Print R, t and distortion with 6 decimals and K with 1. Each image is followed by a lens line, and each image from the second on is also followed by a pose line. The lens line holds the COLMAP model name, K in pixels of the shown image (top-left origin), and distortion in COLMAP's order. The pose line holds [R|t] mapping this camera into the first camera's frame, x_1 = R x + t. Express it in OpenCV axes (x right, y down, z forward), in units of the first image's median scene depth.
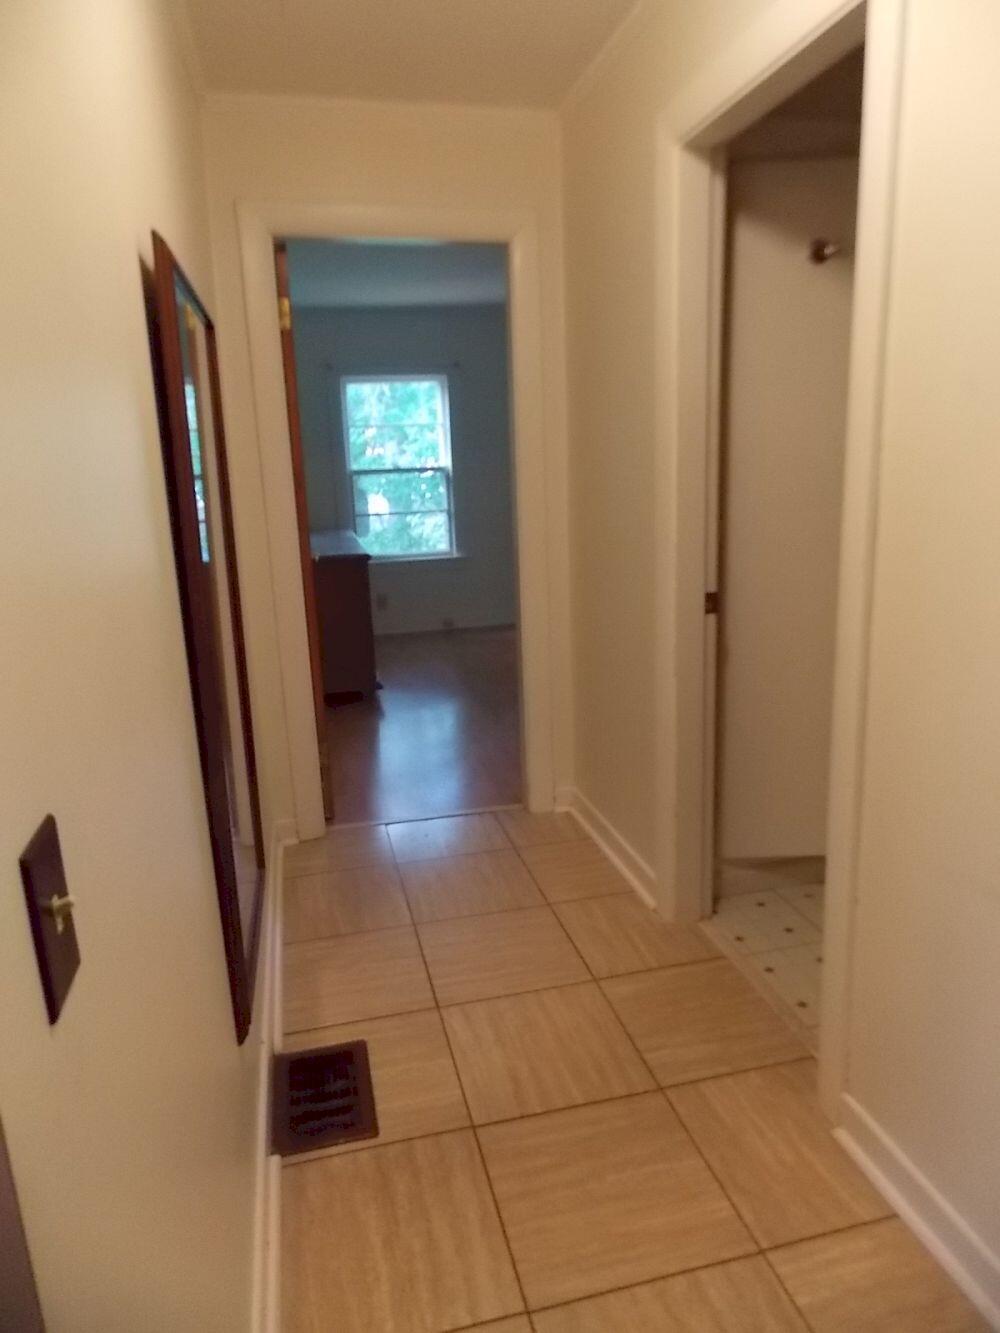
lens RADIAL K [[875.8, 0, 500.0], [0, 875.8, 666.5], [0, 0, 1]] dist [0.008157, 0.001898]
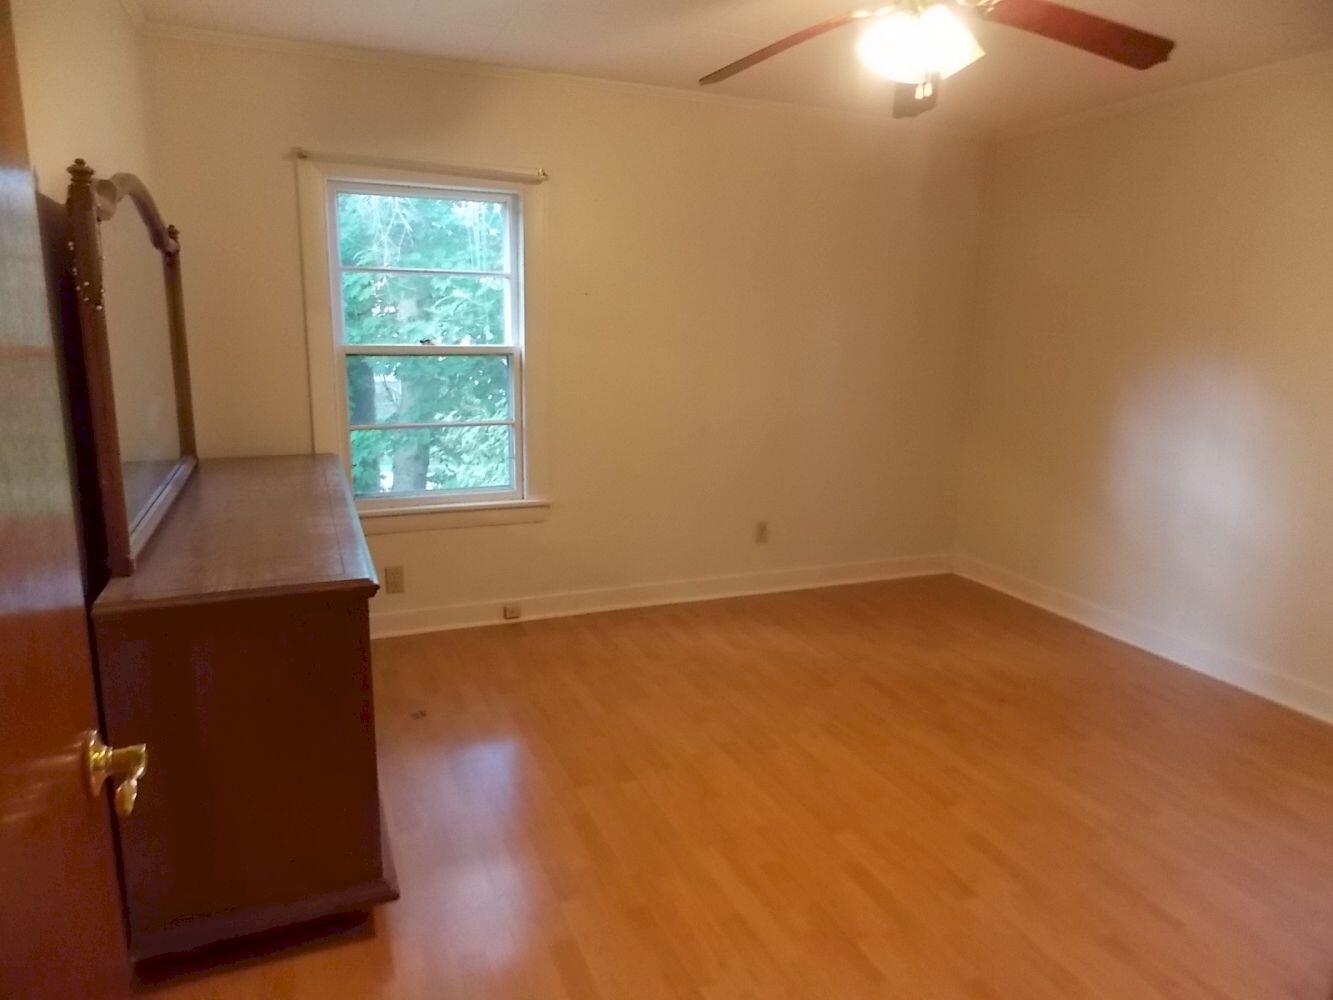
lens RADIAL K [[875.8, 0, 666.5], [0, 875.8, 500.0], [0, 0, 1]] dist [0.008157, 0.001898]
pose [[0.984602, 0.018174, 0.173862, -0.044513], [-0.011510, 0.999163, -0.039265, -0.077052], [-0.174430, 0.036659, 0.983987, 0.303665]]
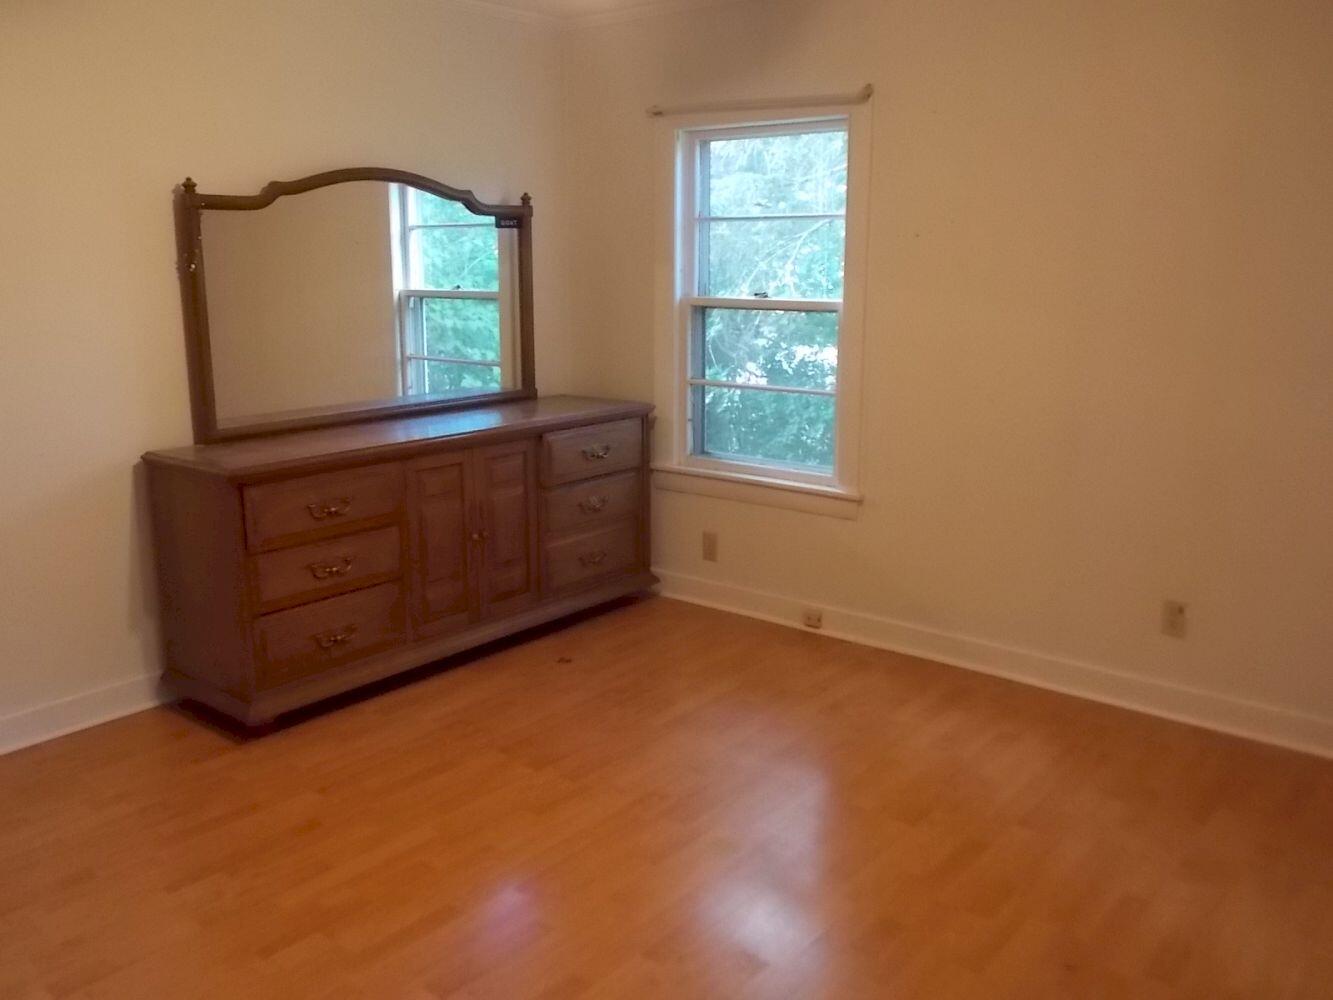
lens RADIAL K [[1124.6, 0, 666.5], [0, 1124.6, 500.0], [0, 0, 1]] dist [-0.052295, -0.002885]
pose [[0.607808, 0.202862, -0.767734, 0.266809], [-0.209368, 0.973547, 0.091491, -0.115650], [0.765986, 0.105131, 0.634203, 0.400085]]
